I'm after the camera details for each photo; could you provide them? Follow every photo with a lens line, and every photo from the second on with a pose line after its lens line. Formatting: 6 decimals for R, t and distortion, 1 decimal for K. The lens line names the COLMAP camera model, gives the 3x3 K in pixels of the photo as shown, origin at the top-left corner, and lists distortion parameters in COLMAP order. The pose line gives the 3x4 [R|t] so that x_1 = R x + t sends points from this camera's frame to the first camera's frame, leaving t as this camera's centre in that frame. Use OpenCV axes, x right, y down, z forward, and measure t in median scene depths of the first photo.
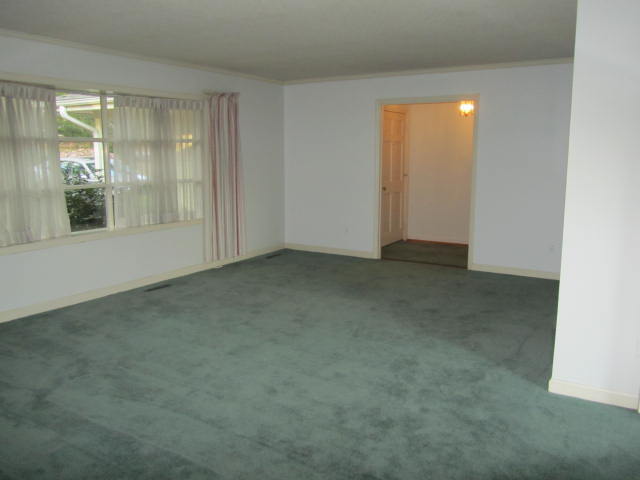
lens RADIAL K [[519.5, 0, 320.1], [0, 519.5, 242.7], [0, 0, 1]] dist [-0.042892, 0.001619]
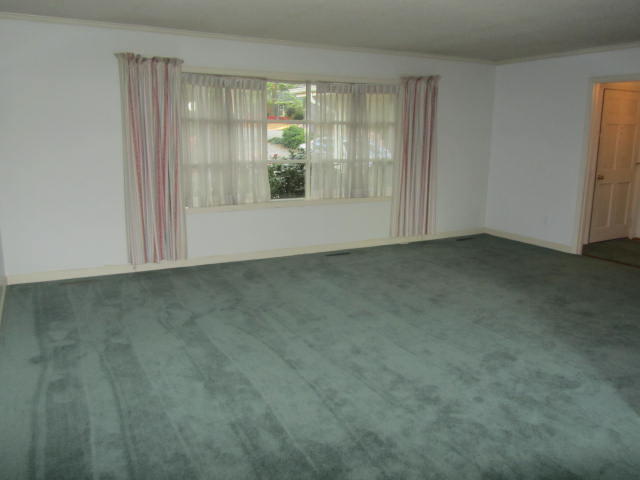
lens RADIAL K [[519.5, 0, 318.8], [0, 519.5, 236.8], [0, 0, 1]] dist [-0.042892, 0.001619]
pose [[0.865176, 0.105976, -0.490142, 0.246807], [-0.093532, 0.994365, 0.049900, -0.003445], [0.492668, 0.002672, 0.870213, -0.004486]]
